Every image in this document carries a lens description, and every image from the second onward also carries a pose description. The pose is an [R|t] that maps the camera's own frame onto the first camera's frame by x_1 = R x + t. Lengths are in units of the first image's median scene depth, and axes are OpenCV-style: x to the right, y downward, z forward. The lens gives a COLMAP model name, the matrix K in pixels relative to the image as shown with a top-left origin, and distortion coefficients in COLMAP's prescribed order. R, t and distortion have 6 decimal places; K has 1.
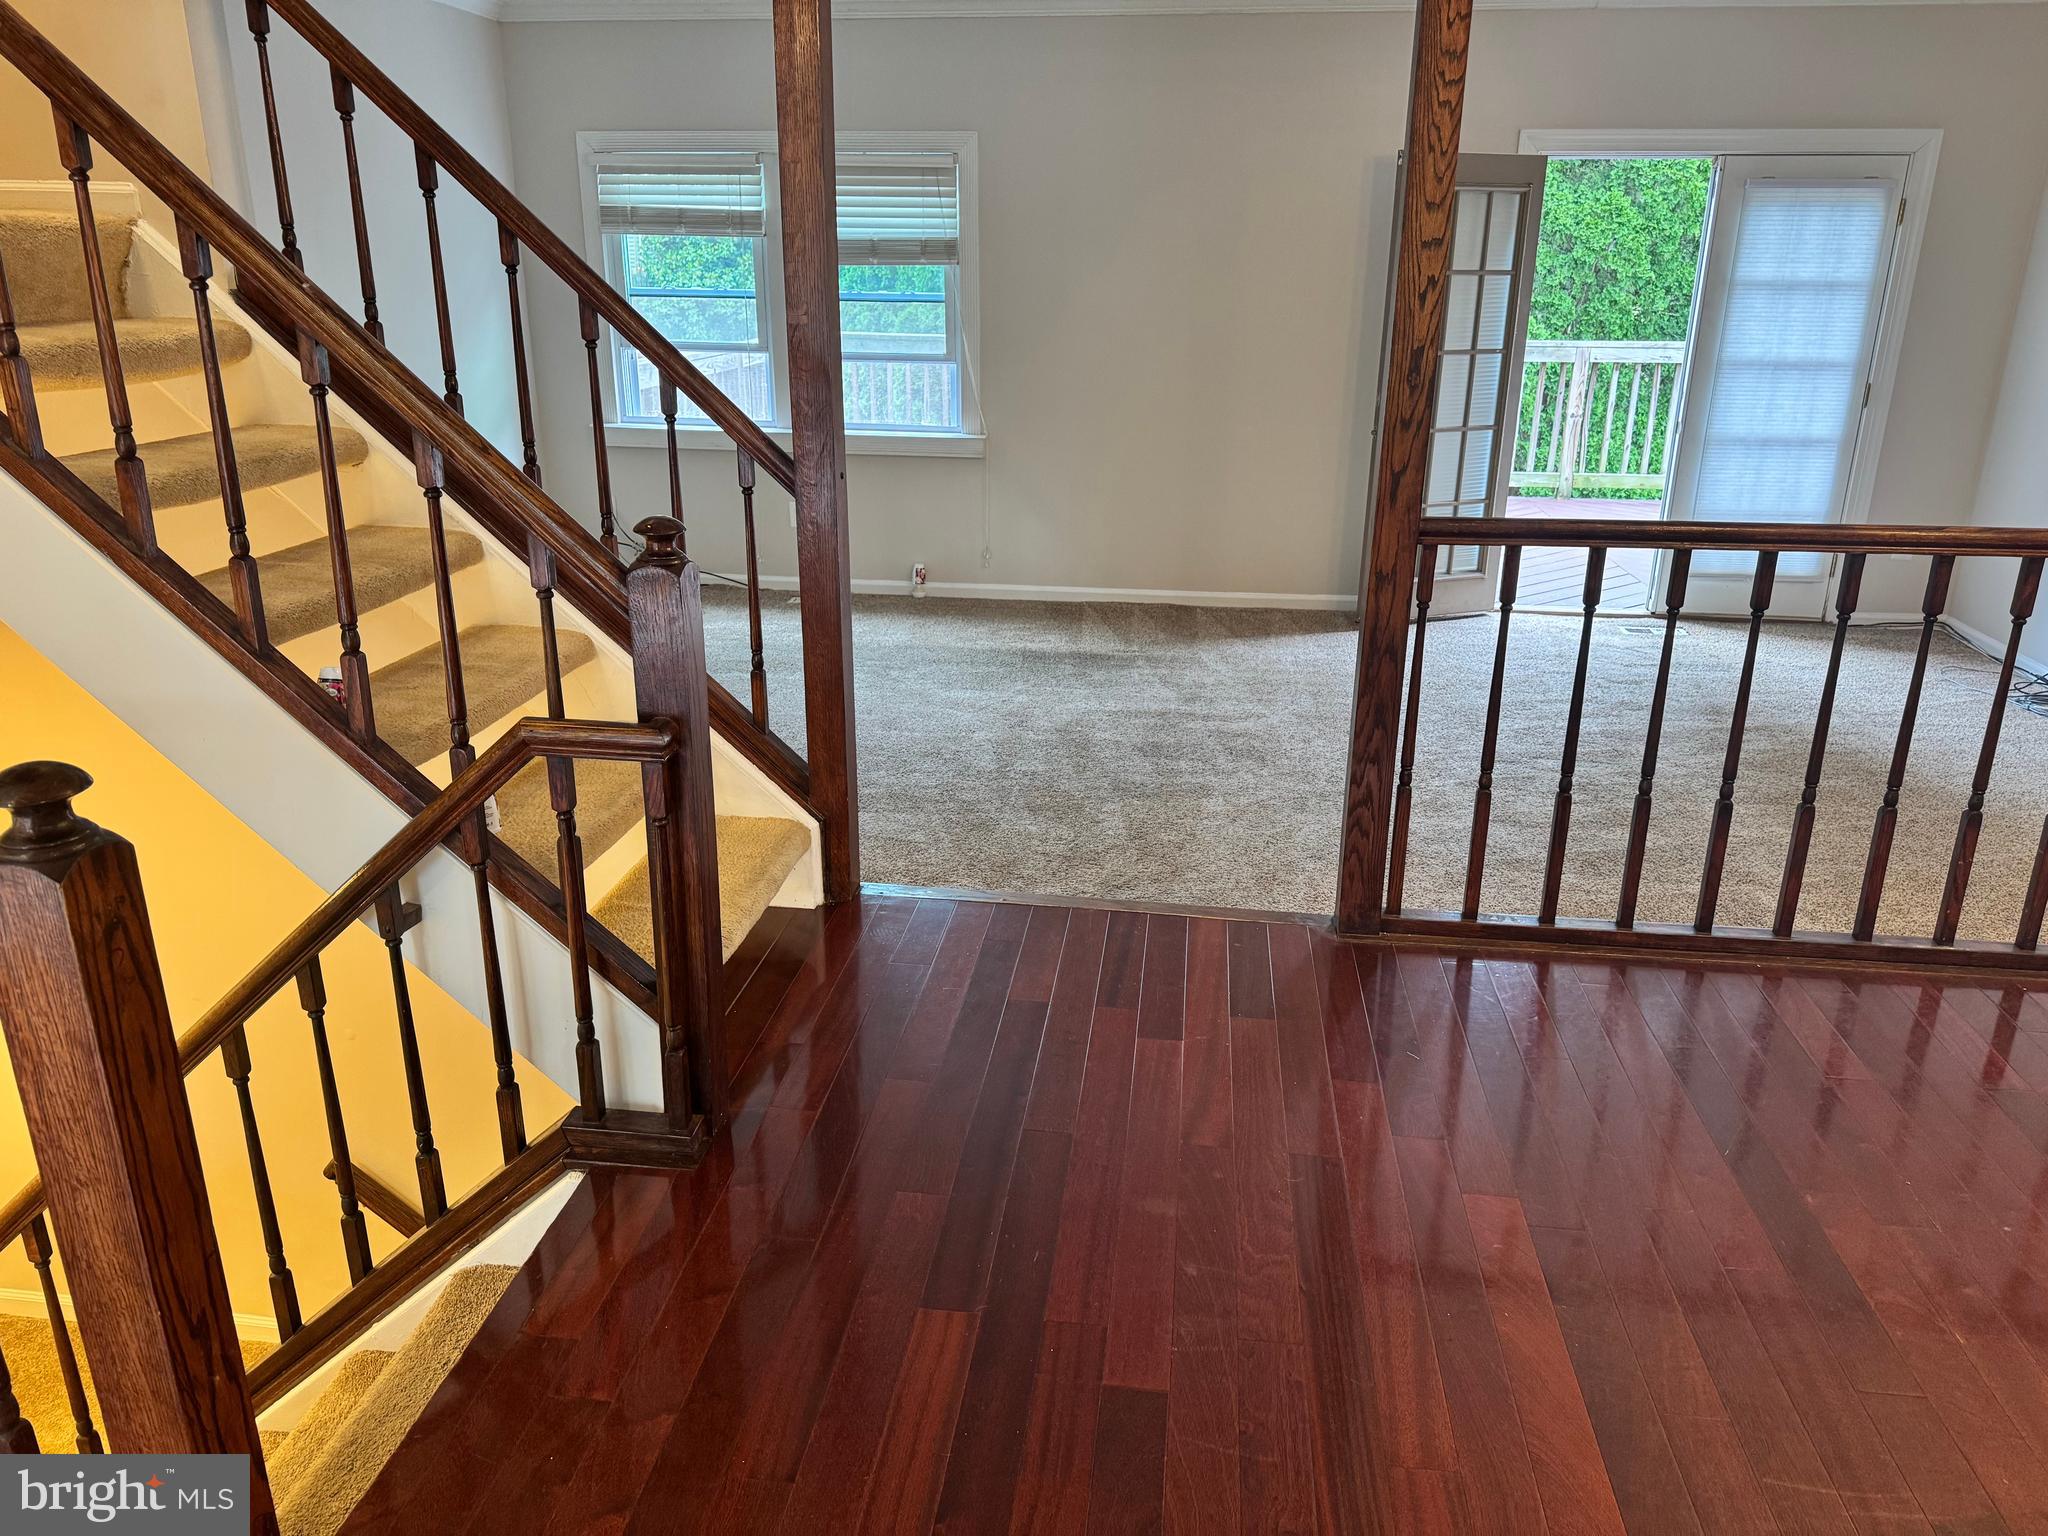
lens RADIAL K [[1441.0, 0, 1018.8], [0, 1441.0, 753.4], [0, 0, 1]] dist [0.074011, -0.089107]
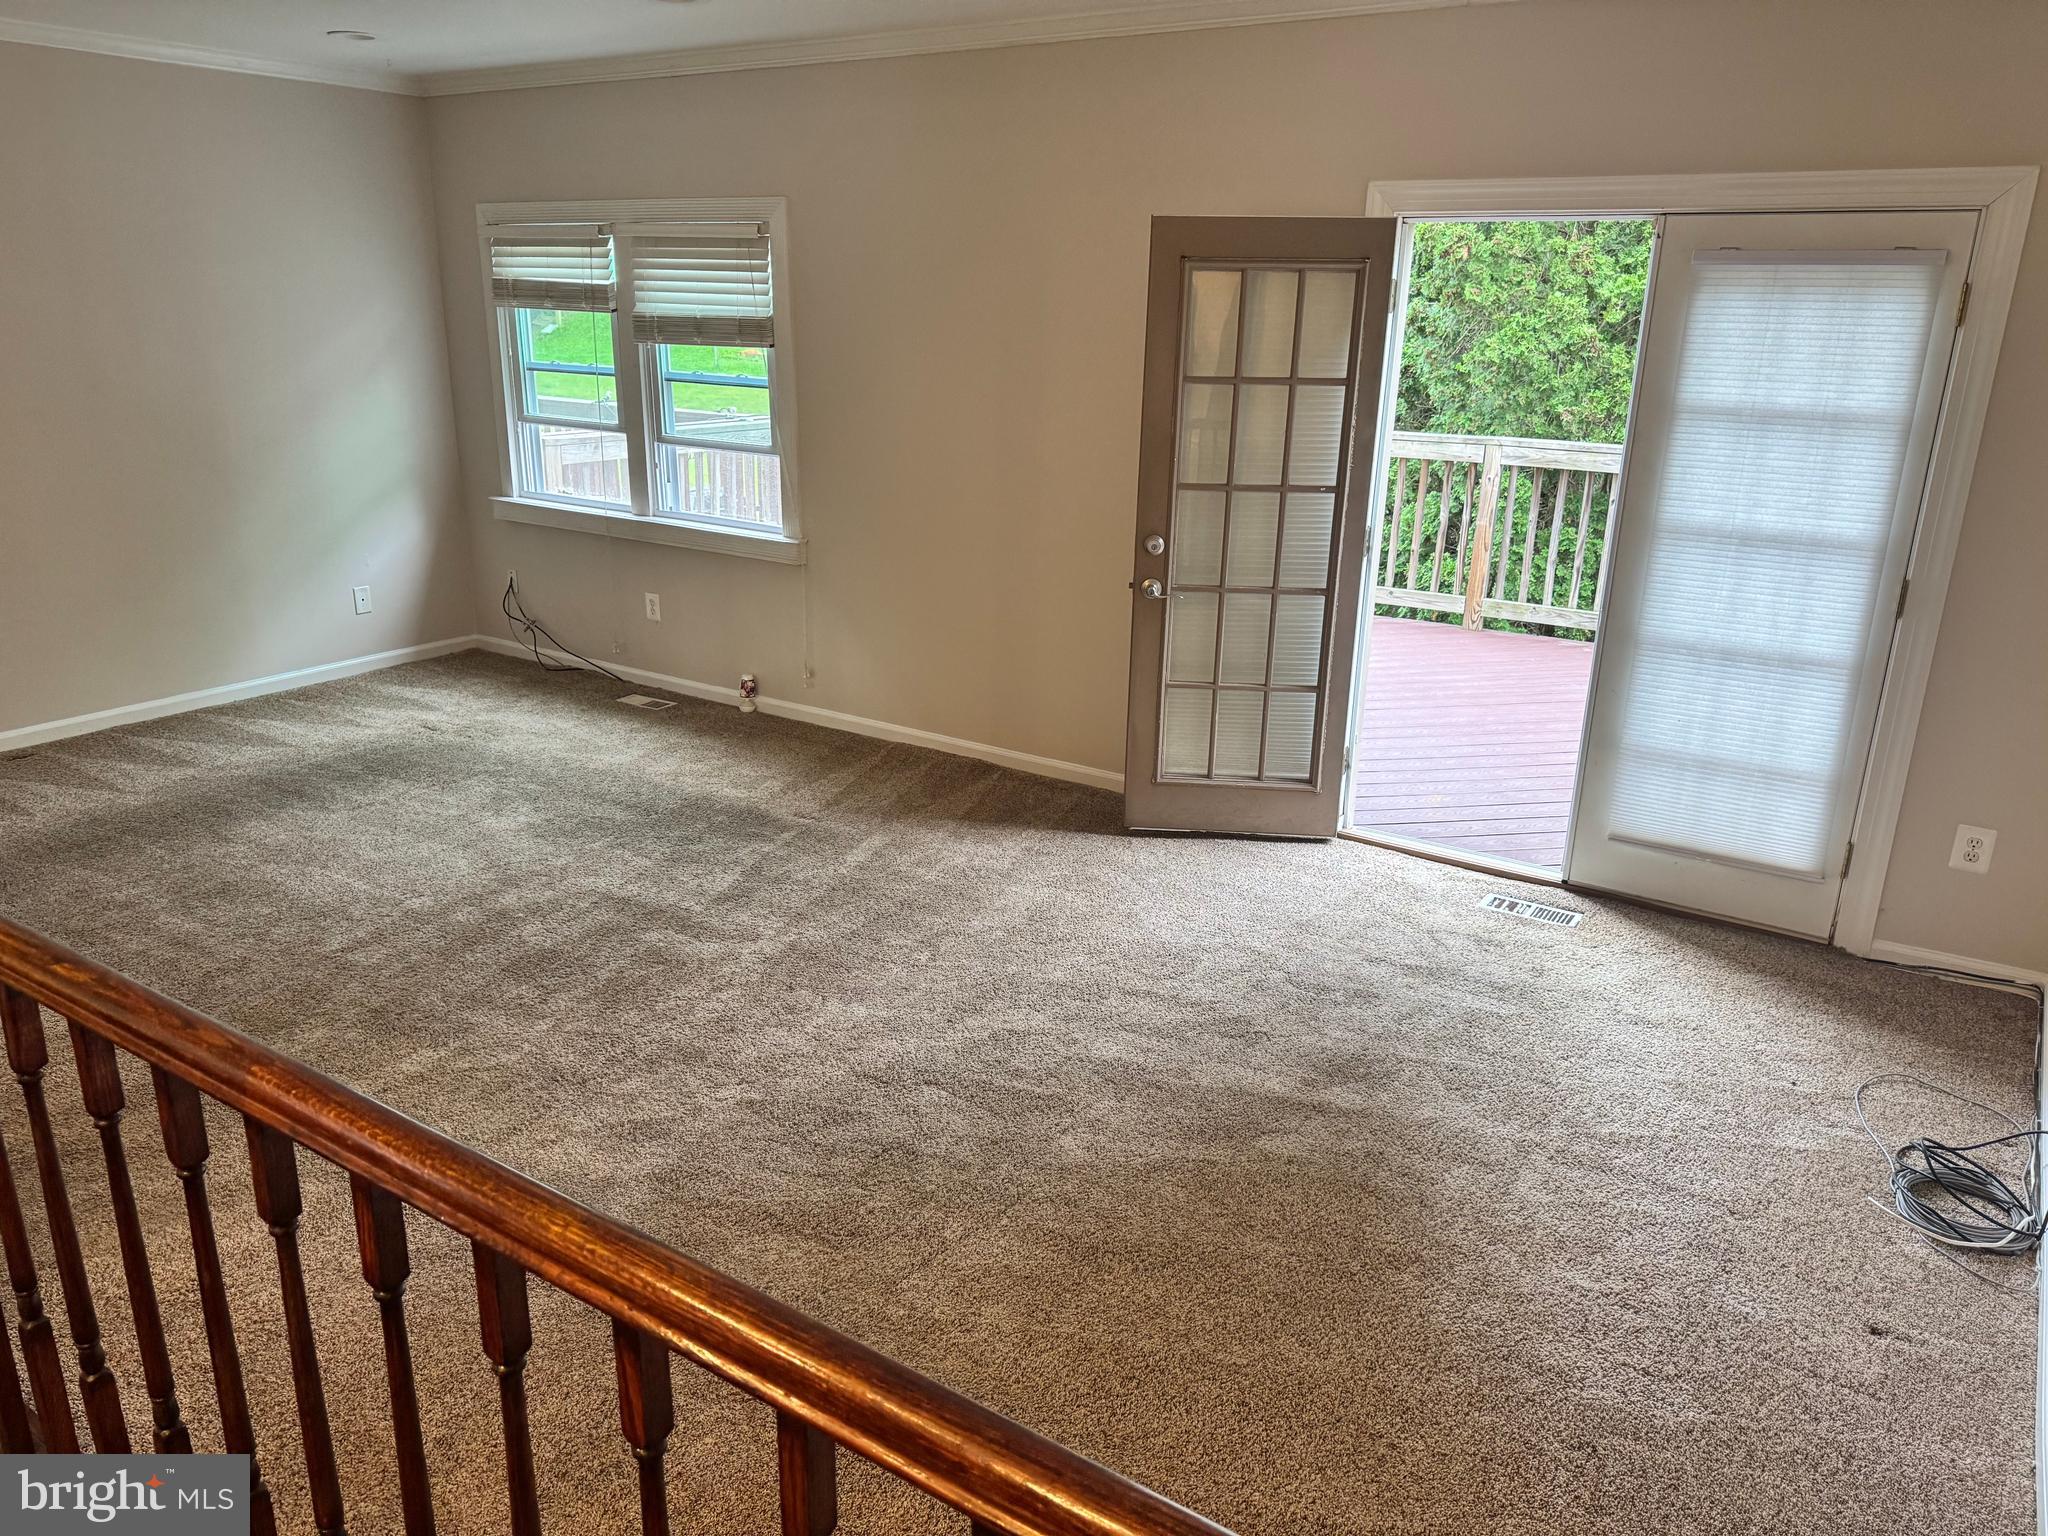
lens RADIAL K [[1441.0, 0, 1007.3], [0, 1441.0, 762.1], [0, 0, 1]] dist [0.074011, -0.089107]
pose [[0.897146, 0.143564, -0.417755, 1.016150], [-0.153717, 0.988070, 0.009443, -0.250149], [0.414127, 0.055745, 0.908511, 0.582711]]
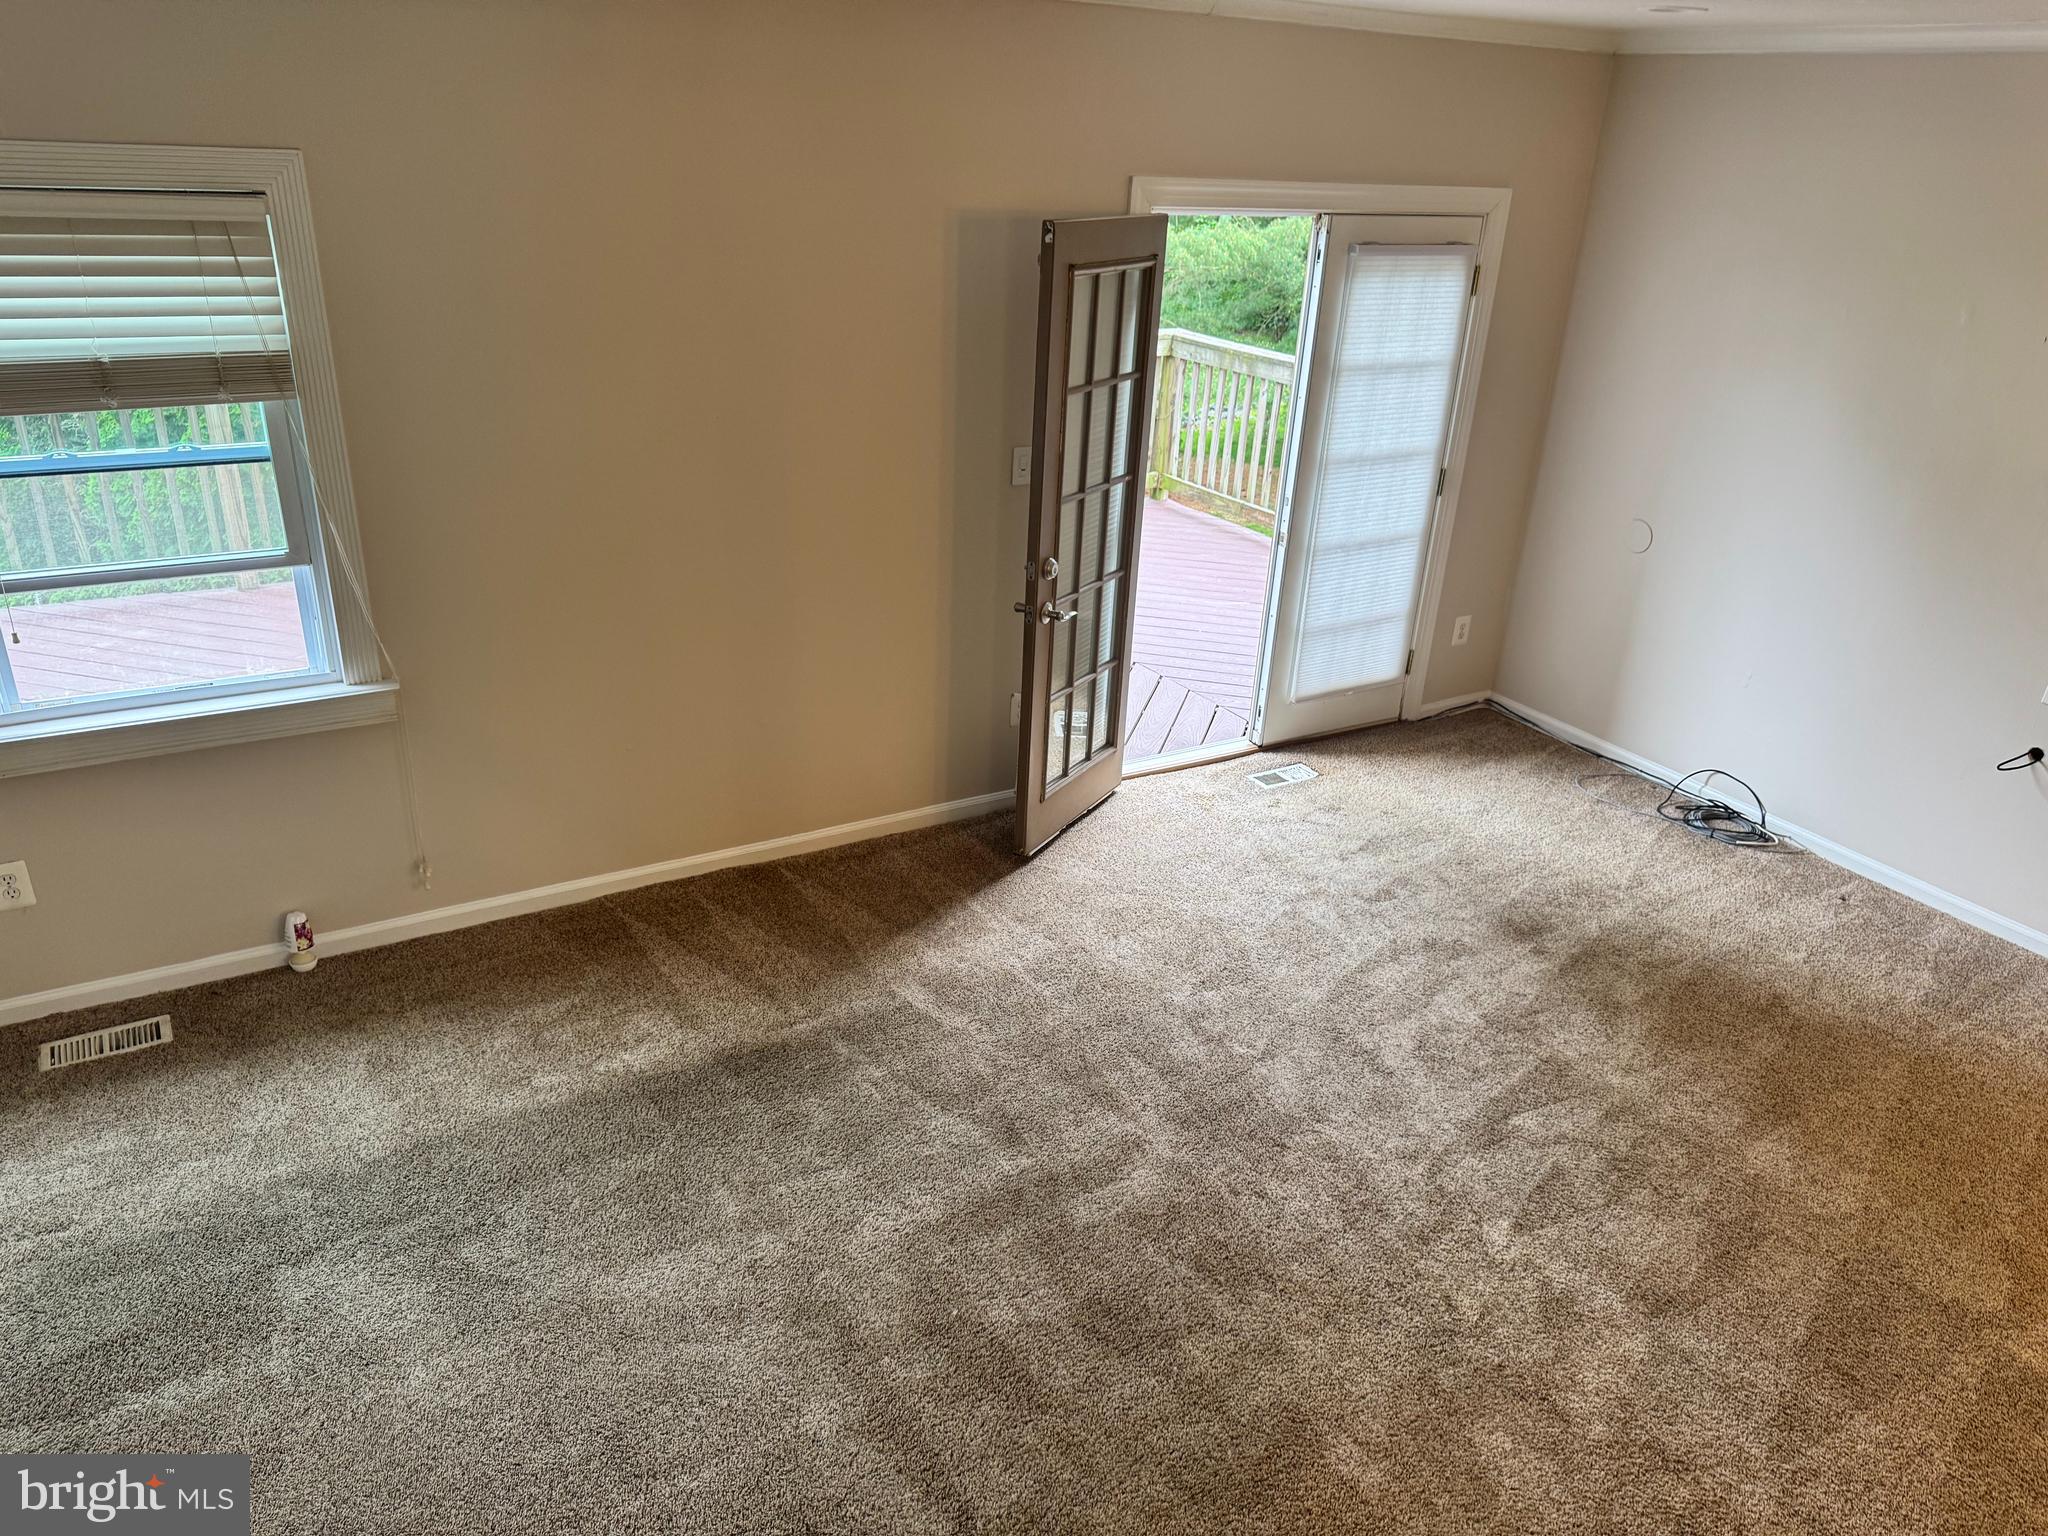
lens RADIAL K [[1441.0, 0, 1018.6], [0, 1441.0, 769.3], [0, 0, 1]] dist [0.074011, -0.089107]
pose [[0.787489, -0.226936, 0.573028, -0.358221], [0.166270, 0.973496, 0.157034, -0.511021], [-0.593477, -0.028385, 0.804350, 0.855052]]
